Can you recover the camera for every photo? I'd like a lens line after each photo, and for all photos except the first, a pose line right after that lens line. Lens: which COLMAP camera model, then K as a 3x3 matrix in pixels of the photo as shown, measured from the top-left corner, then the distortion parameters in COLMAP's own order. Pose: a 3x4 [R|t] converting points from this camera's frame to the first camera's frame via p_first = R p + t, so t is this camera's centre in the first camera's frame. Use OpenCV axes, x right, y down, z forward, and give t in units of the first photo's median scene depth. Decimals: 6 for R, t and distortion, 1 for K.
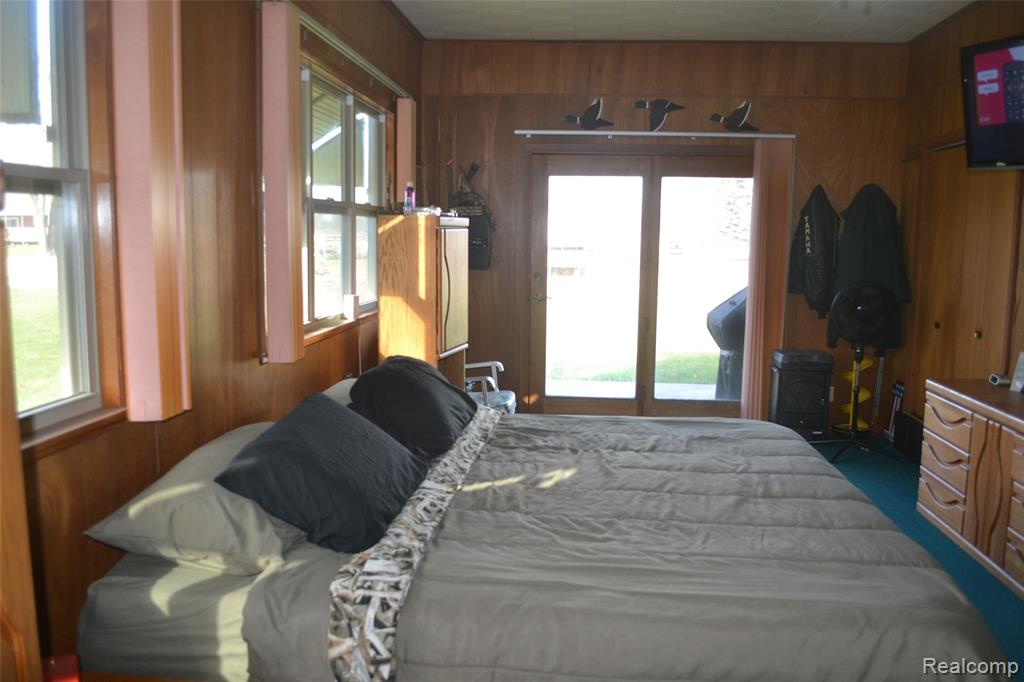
lens RADIAL K [[820.6, 0, 512.0], [0, 820.6, 336.6], [0, 0, 1]] dist [-0.084479, 0.016543]
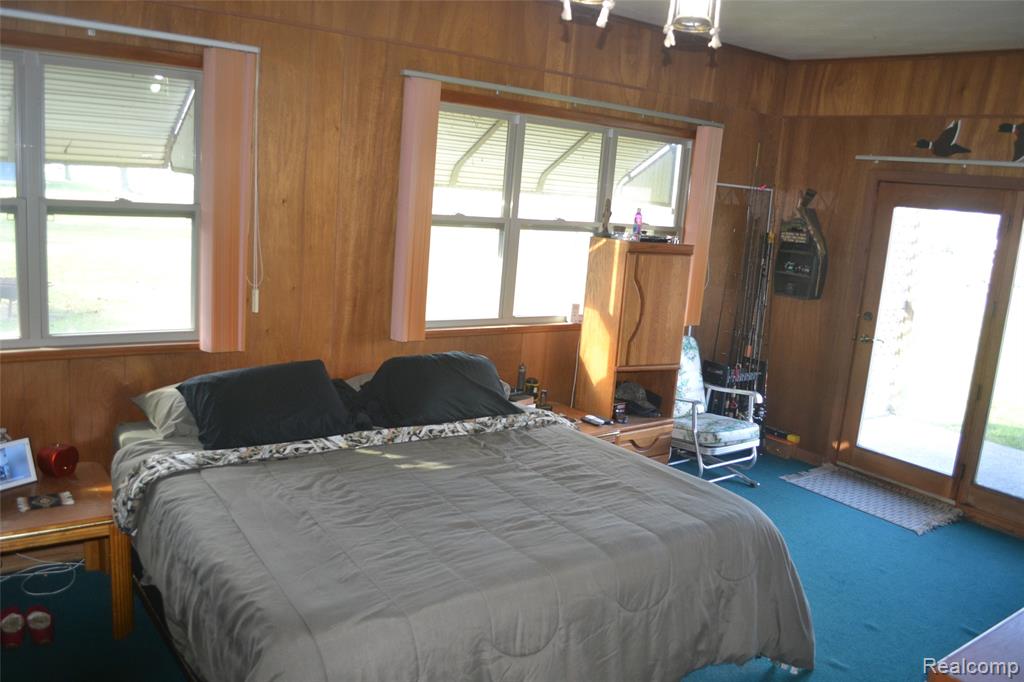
lens RADIAL K [[820.6, 0, 513.6], [0, 820.6, 345.6], [0, 0, 1]] dist [-0.084479, 0.016543]
pose [[0.666292, 0.181914, -0.723162, 0.612570], [-0.164321, 0.981766, 0.095569, -0.089553], [0.727361, 0.055154, 0.684035, 0.146588]]
